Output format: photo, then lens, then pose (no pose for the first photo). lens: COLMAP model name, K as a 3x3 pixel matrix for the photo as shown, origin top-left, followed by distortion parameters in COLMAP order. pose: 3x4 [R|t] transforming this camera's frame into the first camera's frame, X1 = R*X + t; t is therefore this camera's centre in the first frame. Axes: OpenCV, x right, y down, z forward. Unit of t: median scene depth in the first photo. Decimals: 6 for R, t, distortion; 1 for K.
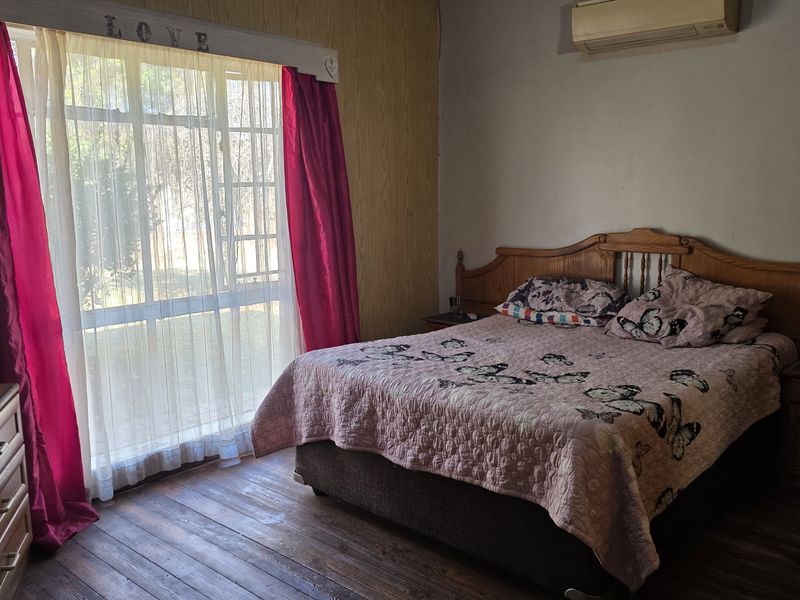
lens RADIAL K [[720.3, 0, 400.0], [0, 720.3, 300.0], [0, 0, 1]] dist [0.095141, -0.186238]
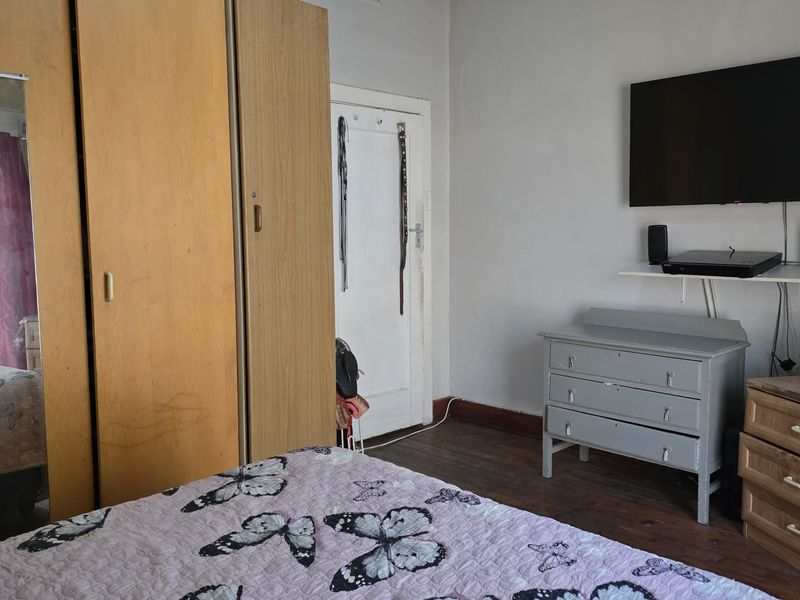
lens RADIAL K [[720.3, 0, 400.0], [0, 720.3, 300.0], [0, 0, 1]] dist [0.095141, -0.186238]
pose [[-0.998202, 0.000184, 0.059934, 0.080232], [0.016111, 0.964015, 0.265360, -0.227727], [-0.057728, 0.265849, -0.962285, 1.491219]]
